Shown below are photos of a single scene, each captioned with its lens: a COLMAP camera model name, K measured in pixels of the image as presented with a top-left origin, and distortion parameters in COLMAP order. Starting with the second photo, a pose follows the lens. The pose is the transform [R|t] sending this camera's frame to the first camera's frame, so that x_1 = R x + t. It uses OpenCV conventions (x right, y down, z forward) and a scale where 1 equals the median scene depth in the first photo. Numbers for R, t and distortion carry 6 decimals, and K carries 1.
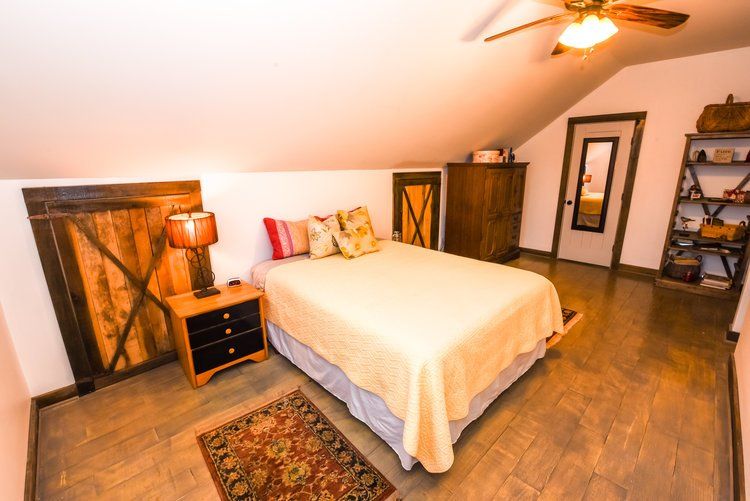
lens RADIAL K [[325.3, 0, 375.0], [0, 325.3, 250.5], [0, 0, 1]] dist [-0.011968, -0.000904]
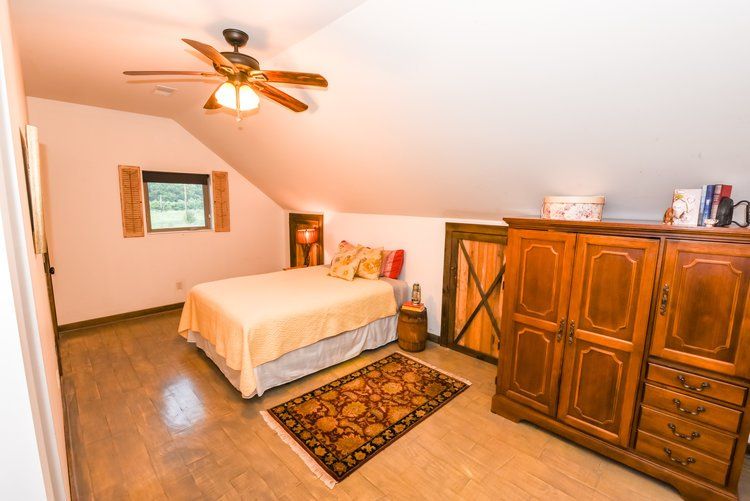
lens RADIAL K [[325.3, 0, 375.0], [0, 325.3, 250.5], [0, 0, 1]] dist [-0.011968, -0.000904]
pose [[0.022941, 0.162230, -0.986486, 1.272113], [-0.267310, 0.951815, 0.150312, -0.334518], [0.963337, 0.260250, 0.065201, 1.048424]]
